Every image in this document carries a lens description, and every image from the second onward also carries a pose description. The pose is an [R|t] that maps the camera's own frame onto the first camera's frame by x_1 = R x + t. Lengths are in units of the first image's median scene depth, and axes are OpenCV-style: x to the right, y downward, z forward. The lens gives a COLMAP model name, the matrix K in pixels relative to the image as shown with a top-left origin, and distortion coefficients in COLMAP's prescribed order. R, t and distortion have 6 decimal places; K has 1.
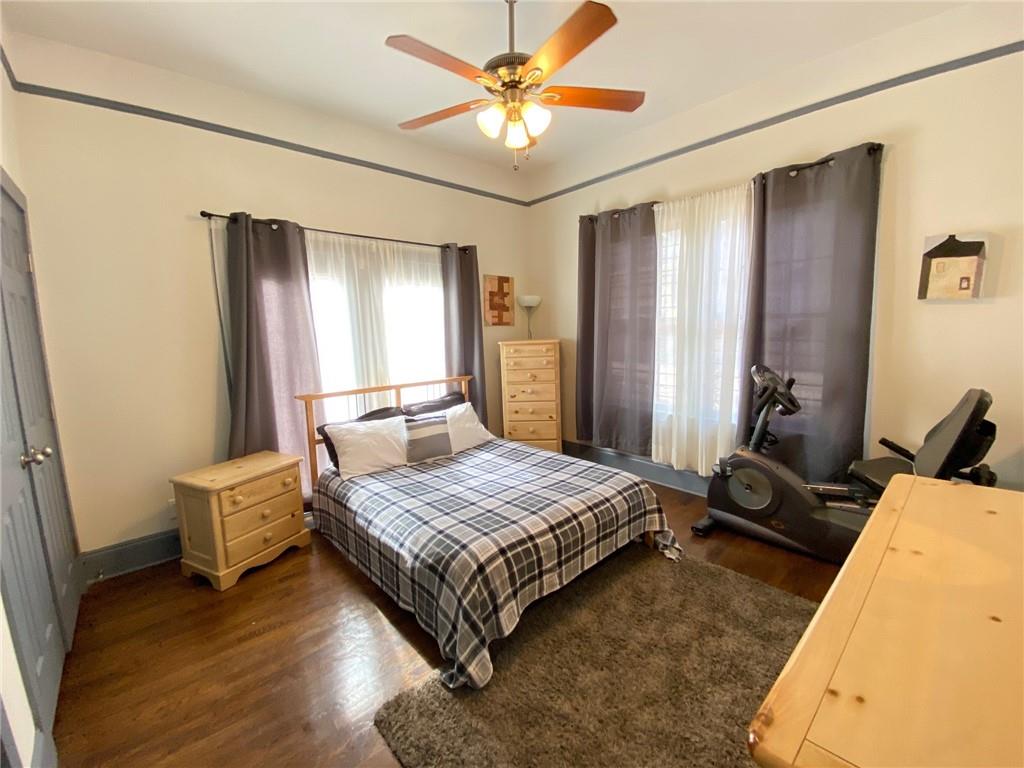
lens RADIAL K [[414.3, 0, 513.2], [0, 414.3, 380.5], [0, 0, 1]] dist [0.030827, -0.027220]
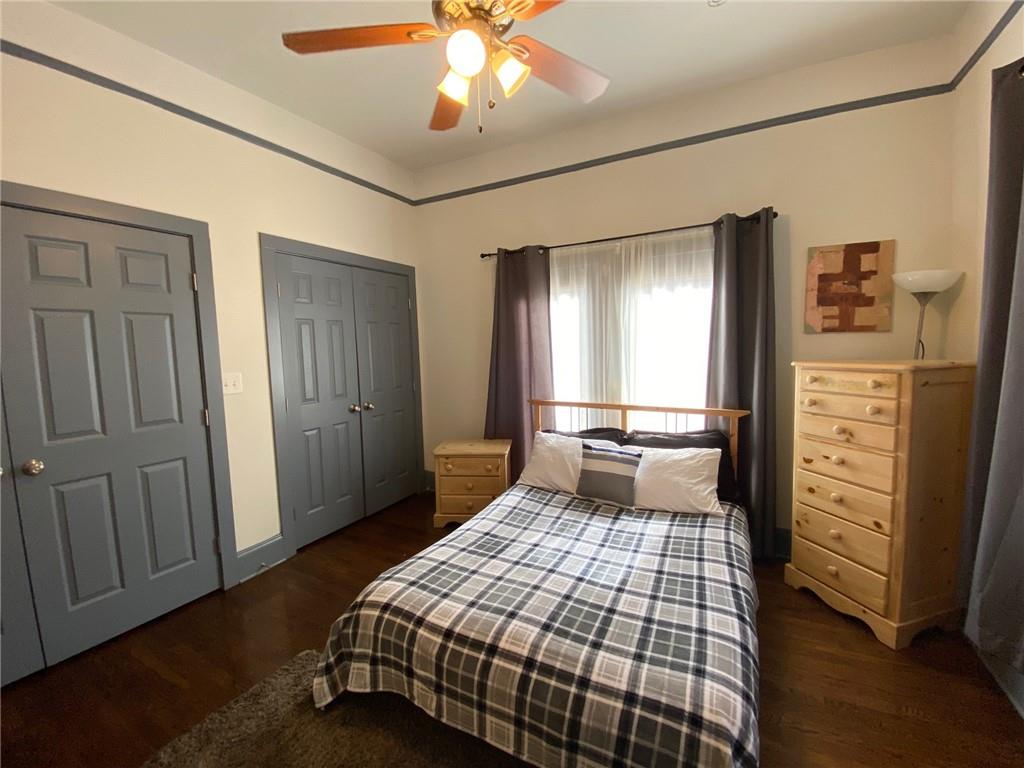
lens RADIAL K [[414.3, 0, 513.2], [0, 414.3, 380.5], [0, 0, 1]] dist [0.030827, -0.027220]
pose [[0.329487, 0.103673, -0.938451, 0.459000], [-0.103741, 0.991910, 0.073156, -0.081581], [0.938443, 0.073252, 0.337577, 0.511252]]
